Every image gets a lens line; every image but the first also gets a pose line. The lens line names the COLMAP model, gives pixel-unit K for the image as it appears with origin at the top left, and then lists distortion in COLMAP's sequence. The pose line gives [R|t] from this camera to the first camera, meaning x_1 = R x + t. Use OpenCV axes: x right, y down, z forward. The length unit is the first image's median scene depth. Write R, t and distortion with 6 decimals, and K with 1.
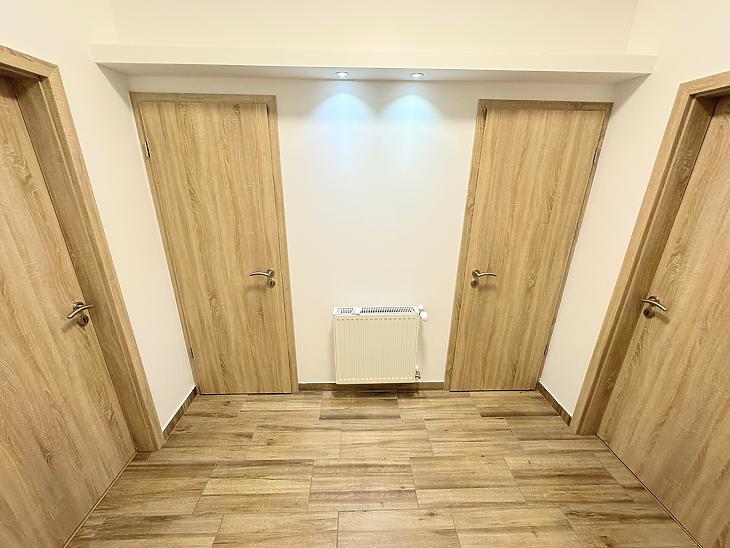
lens RADIAL K [[290.7, 0, 364.4], [0, 290.7, 273.4], [0, 0, 1]] dist [-0.001500, 0.000477]
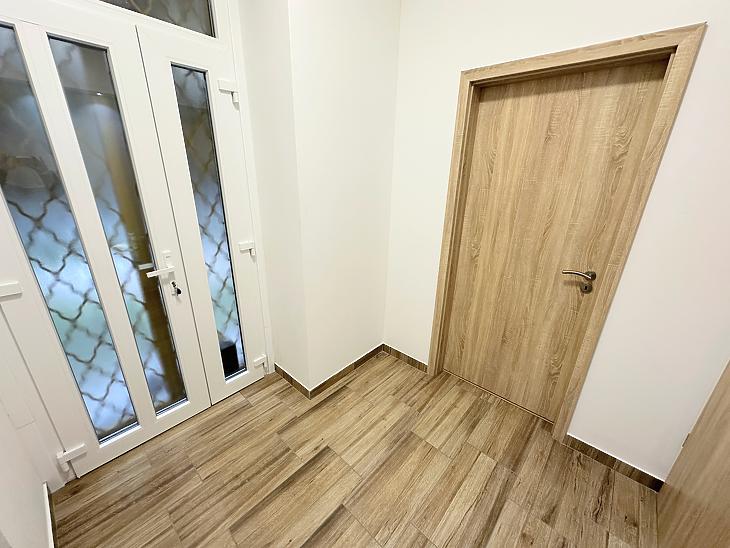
lens RADIAL K [[290.7, 0, 364.4], [0, 290.7, 273.4], [0, 0, 1]] dist [-0.001500, 0.000477]
pose [[-0.699555, 0.220588, -0.679679, 0.324372], [-0.261495, 0.806160, 0.530779, -0.225488], [0.665014, 0.549042, -0.506270, 0.884325]]
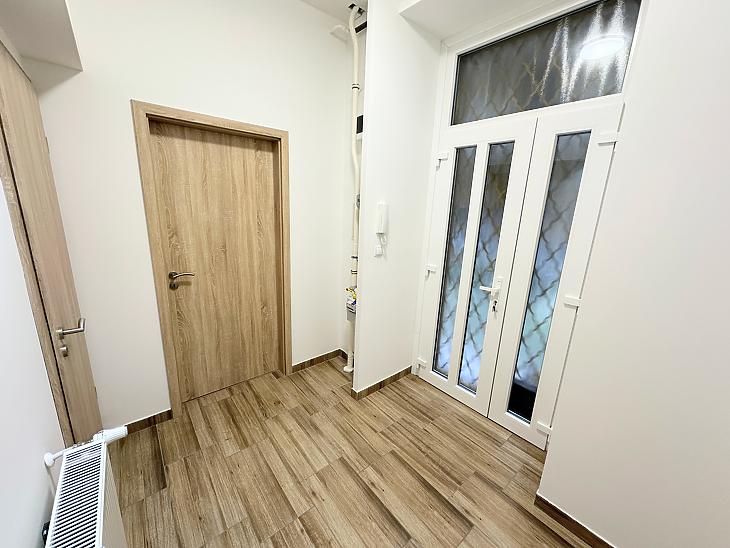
lens RADIAL K [[290.7, 0, 364.4], [0, 290.7, 273.4], [0, 0, 1]] dist [-0.001500, 0.000477]
pose [[-0.612475, -0.220407, 0.759141, -0.482988], [0.212968, 0.878825, 0.426979, -0.277822], [-0.761261, 0.423187, -0.491319, 0.978829]]
